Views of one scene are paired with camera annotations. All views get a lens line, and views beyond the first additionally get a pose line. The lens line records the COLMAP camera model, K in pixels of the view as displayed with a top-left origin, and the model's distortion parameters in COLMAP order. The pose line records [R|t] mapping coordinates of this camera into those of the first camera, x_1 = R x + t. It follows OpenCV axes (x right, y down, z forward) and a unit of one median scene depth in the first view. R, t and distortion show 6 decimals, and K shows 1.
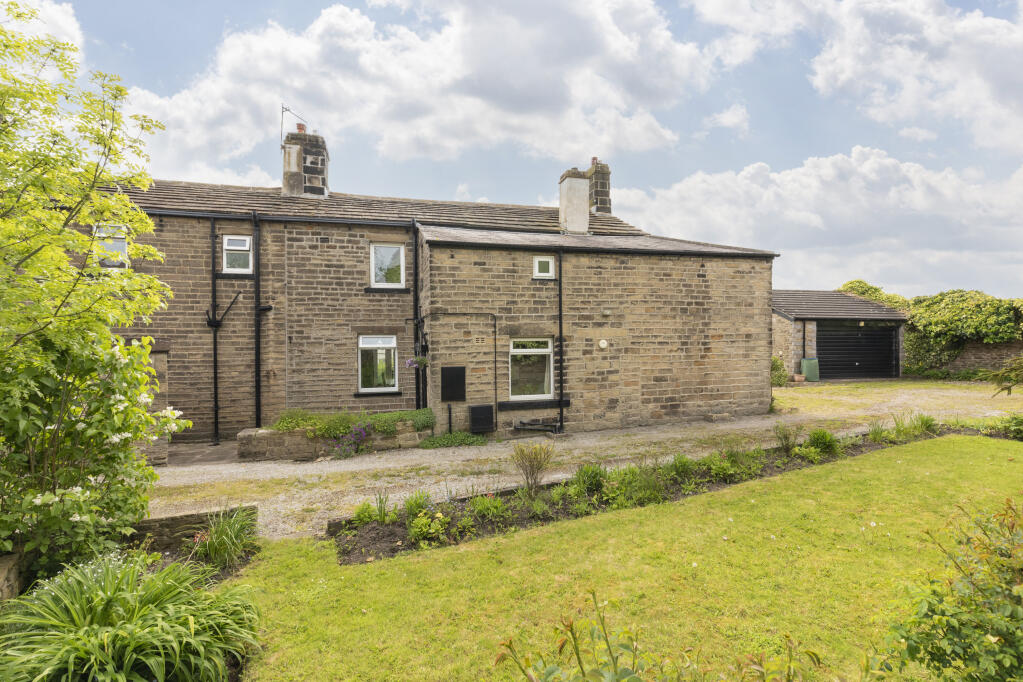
lens RADIAL K [[459.5, 0, 512.6], [0, 459.5, 343.9], [0, 0, 1]] dist [0.005285, -0.000469]
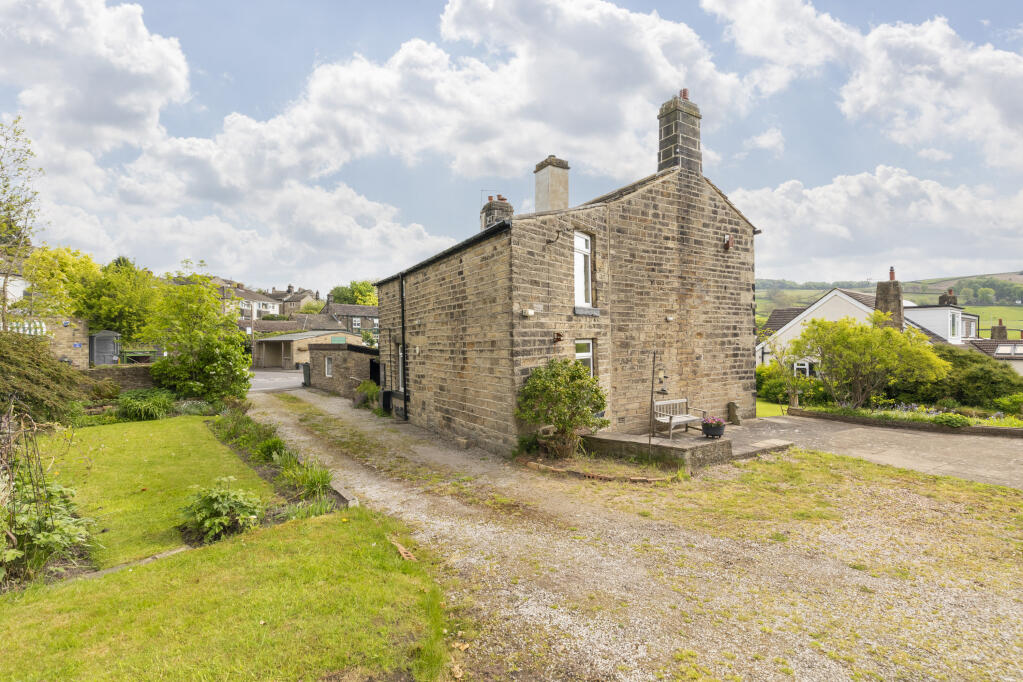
lens RADIAL K [[459.5, 0, 512.6], [0, 459.5, 343.9], [0, 0, 1]] dist [0.005285, -0.000469]
pose [[0.275438, 0.008031, -0.961285, 0.987717], [-0.000783, 0.999967, 0.008130, -0.018532], [0.961318, -0.001487, 0.275435, 0.673390]]
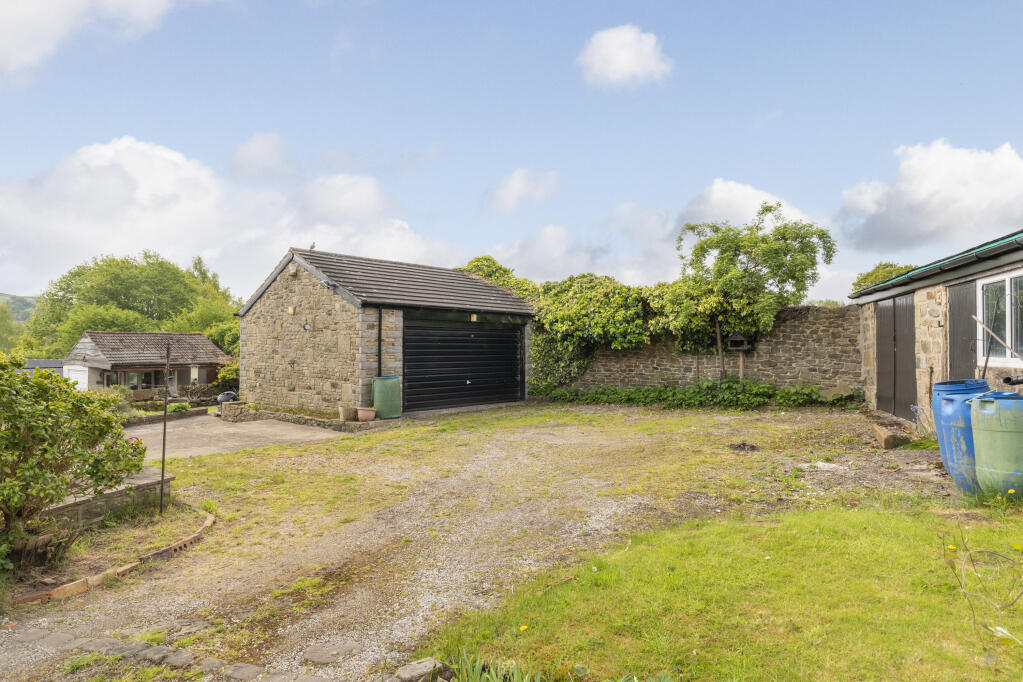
lens RADIAL K [[571.8, 0, 511.5], [0, 571.8, 341.0], [0, 0, 1]] dist [0.002301, -0.000214]
pose [[0.828908, 0.010560, 0.559286, 0.518742], [-0.002088, 0.999873, -0.015784, -0.000372], [-0.559382, 0.011915, 0.828825, 0.467110]]
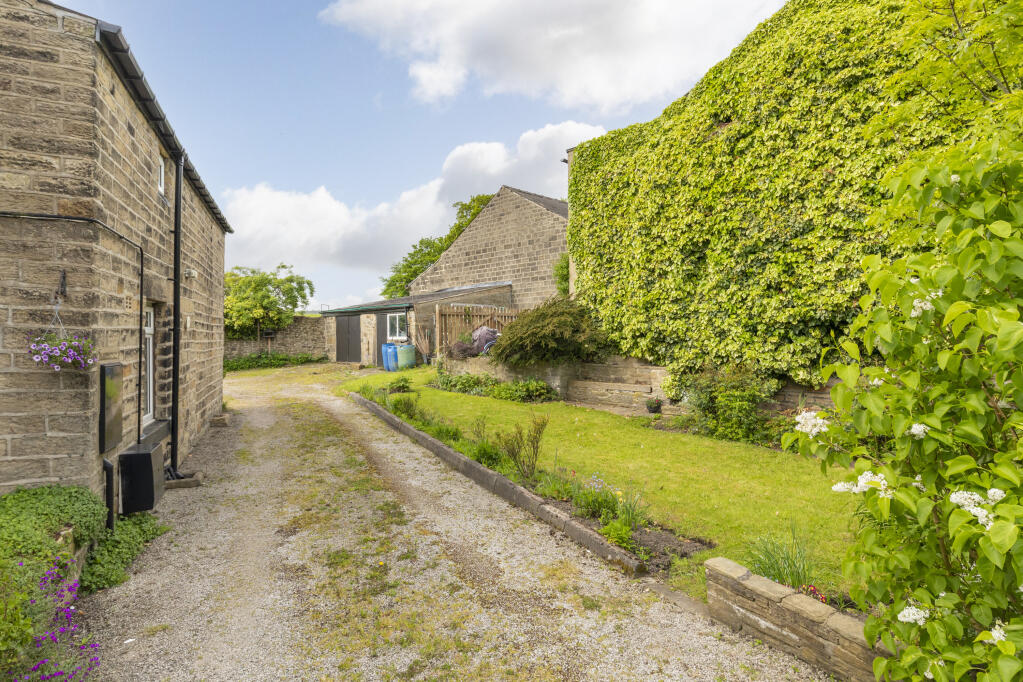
lens RADIAL K [[547.5, 0, 511.5], [0, 547.5, 341.0], [0, 0, 1]] dist [0.001447, 0.000459]
pose [[-0.116181, 0.005172, 0.993215, -0.437725], [0.011679, 0.999924, -0.003841, 0.025324], [-0.993159, 0.011153, -0.116233, 0.480179]]
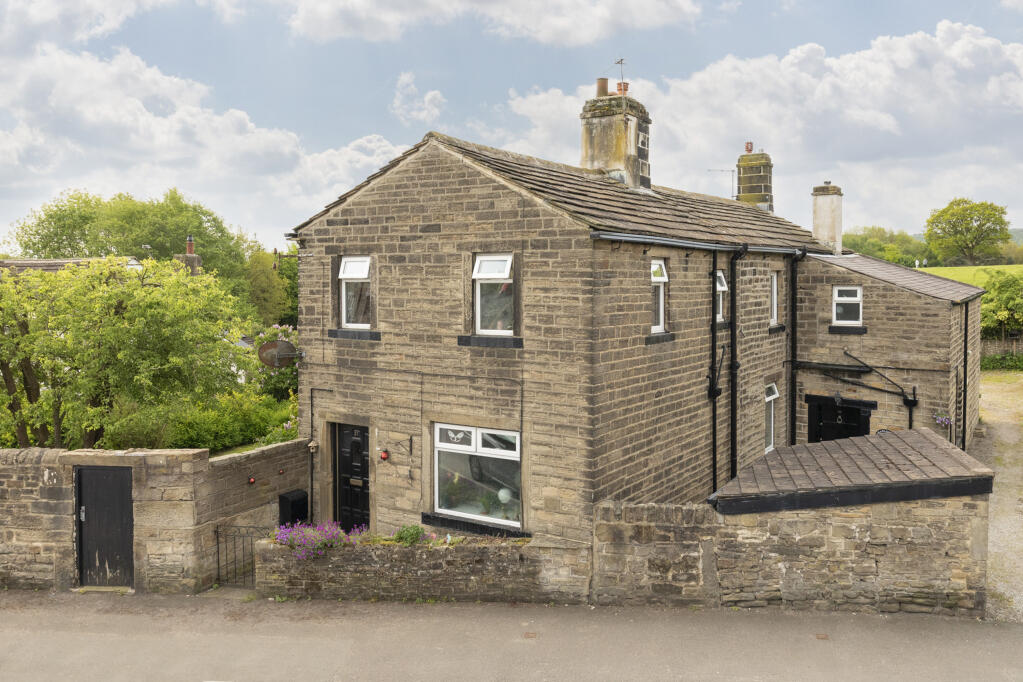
lens RADIAL K [[831.3, 0, 552.0], [0, 831.3, 278.7], [0, 0, 1]] dist [0.003969, -0.003806]
pose [[0.722040, -0.000263, 0.691851, -1.425763], [0.004656, 0.999979, -0.004479, -0.180251], [-0.691836, 0.006456, 0.722026, 0.174858]]
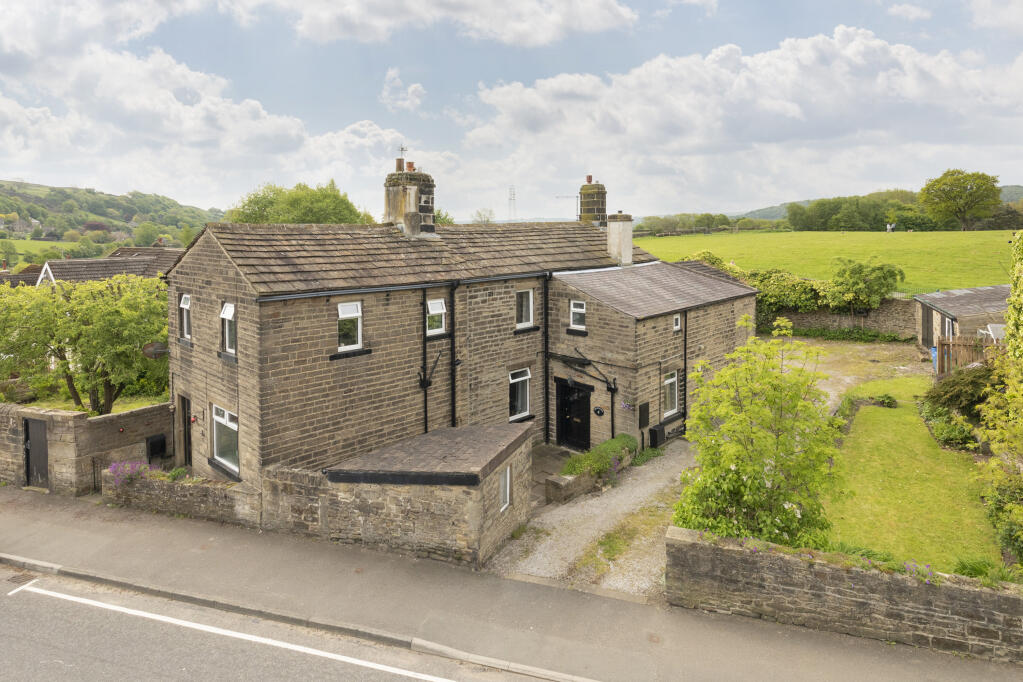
lens RADIAL K [[621.2, 0, 500.7], [0, 621.2, 234.7], [0, 0, 1]] dist [0.009062, -0.003550]
pose [[0.860290, -0.009192, 0.509722, -1.005297], [0.007565, 0.999958, 0.005264, -0.327390], [-0.509749, -0.000673, 0.860323, -0.287845]]
